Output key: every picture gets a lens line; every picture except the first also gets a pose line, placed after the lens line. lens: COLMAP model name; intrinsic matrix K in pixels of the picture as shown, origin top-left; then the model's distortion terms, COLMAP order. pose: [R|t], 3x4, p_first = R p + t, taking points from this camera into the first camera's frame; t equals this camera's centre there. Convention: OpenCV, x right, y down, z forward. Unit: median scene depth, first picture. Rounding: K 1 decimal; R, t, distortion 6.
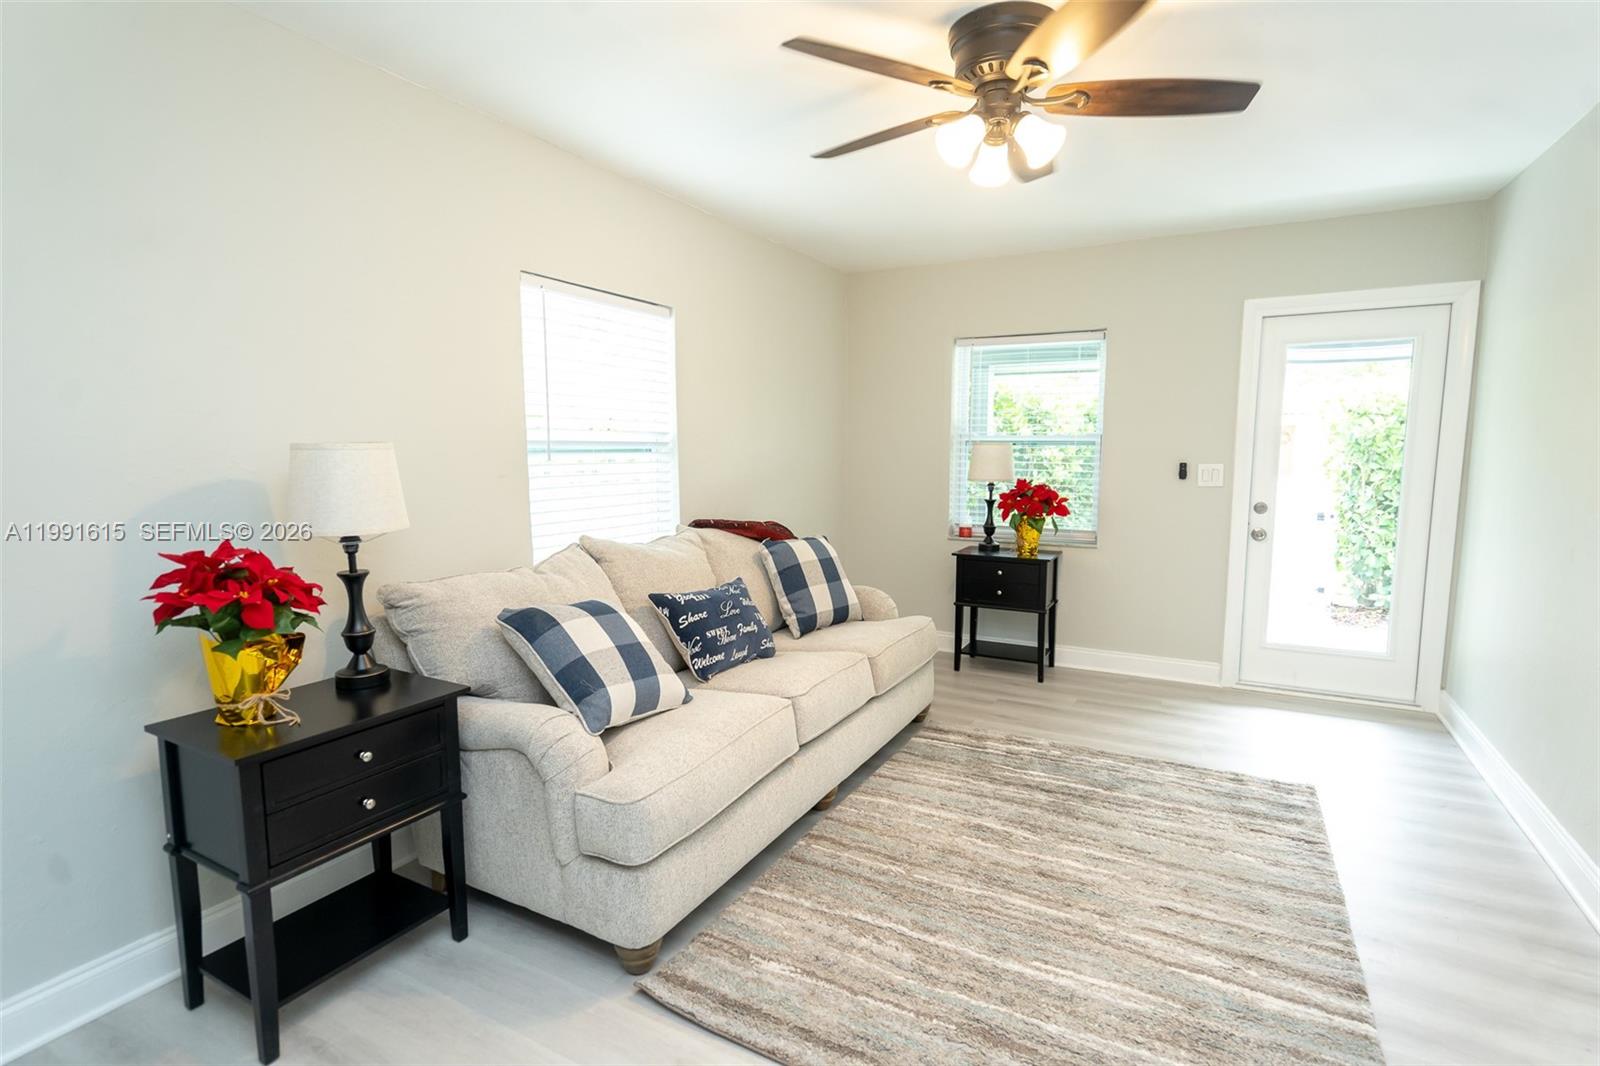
lens RADIAL K [[806.5, 0, 797.3], [0, 806.5, 538.3], [0, 0, 1]] dist [0.003237, 0.000385]
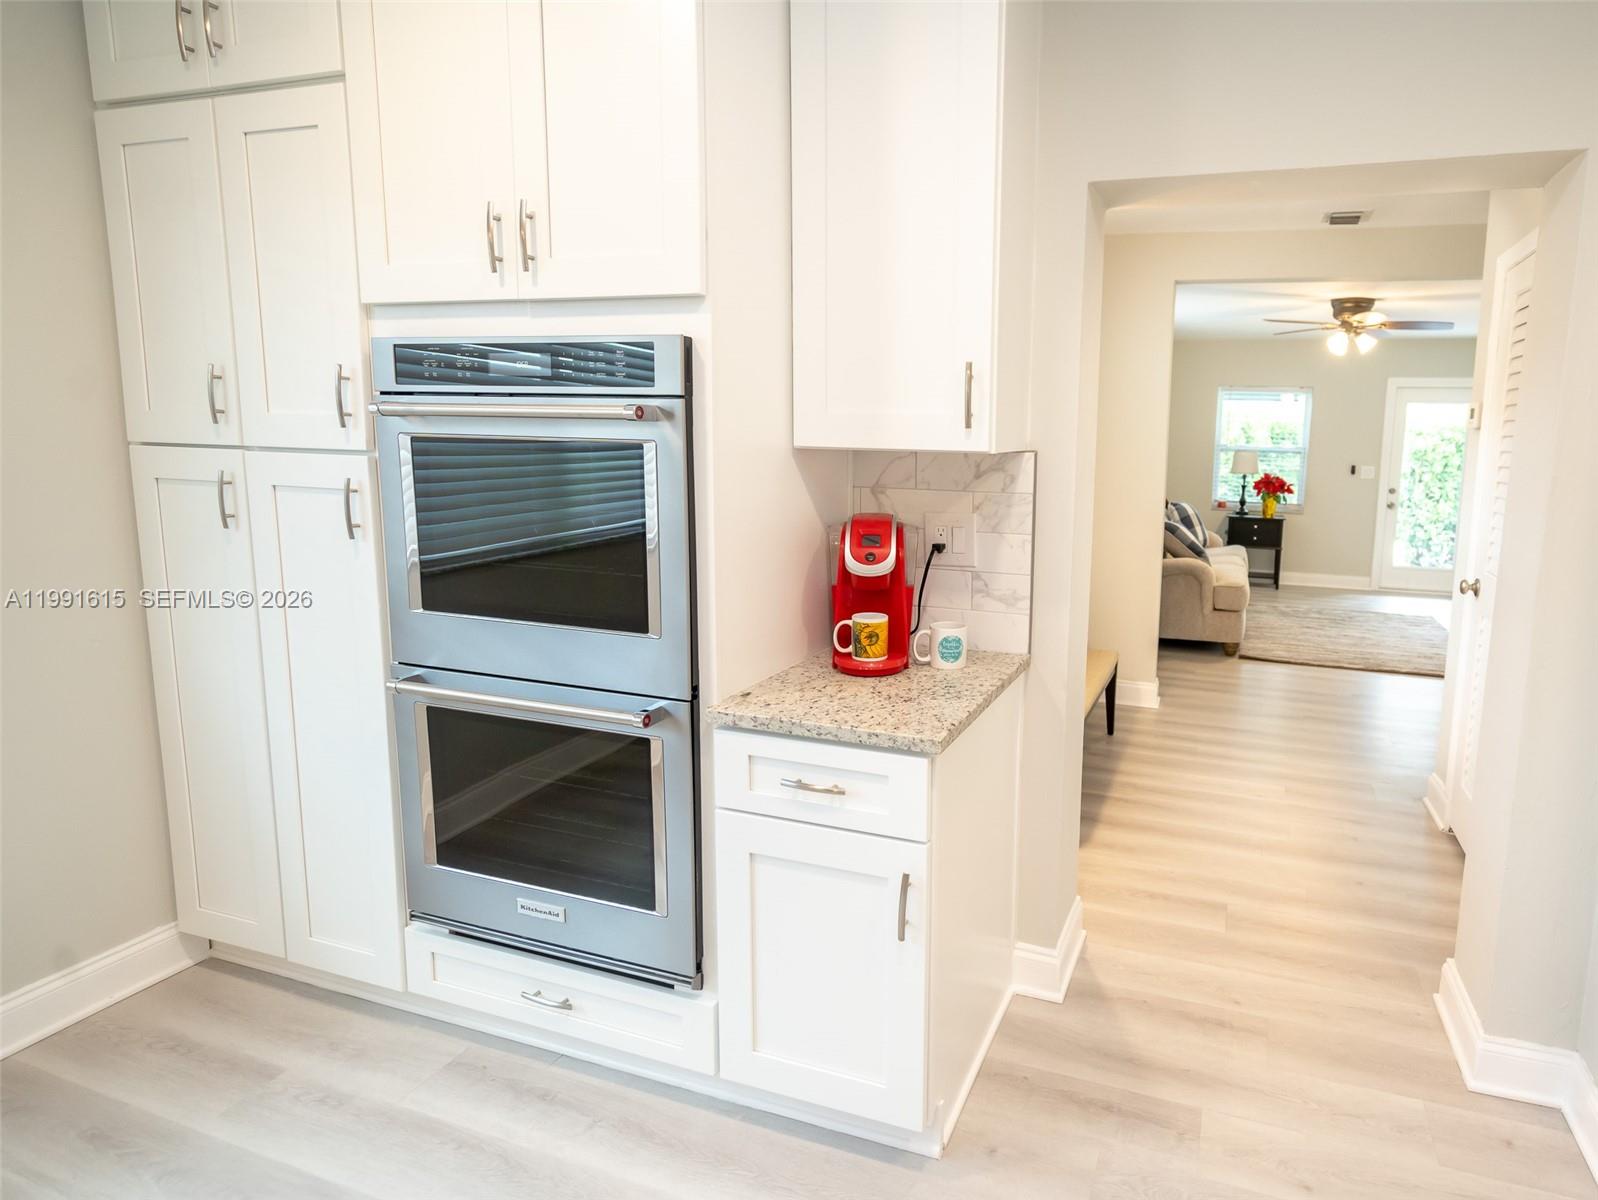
lens RADIAL K [[890.9, 0, 980.0], [0, 890.9, 557.8], [0, 0, 1]] dist [-0.005617, 0.001380]
pose [[0.979875, 0.000176, 0.199613, -0.701490], [-0.004536, 0.999761, 0.021386, 0.070404], [-0.199561, -0.021861, 0.979641, -0.746998]]
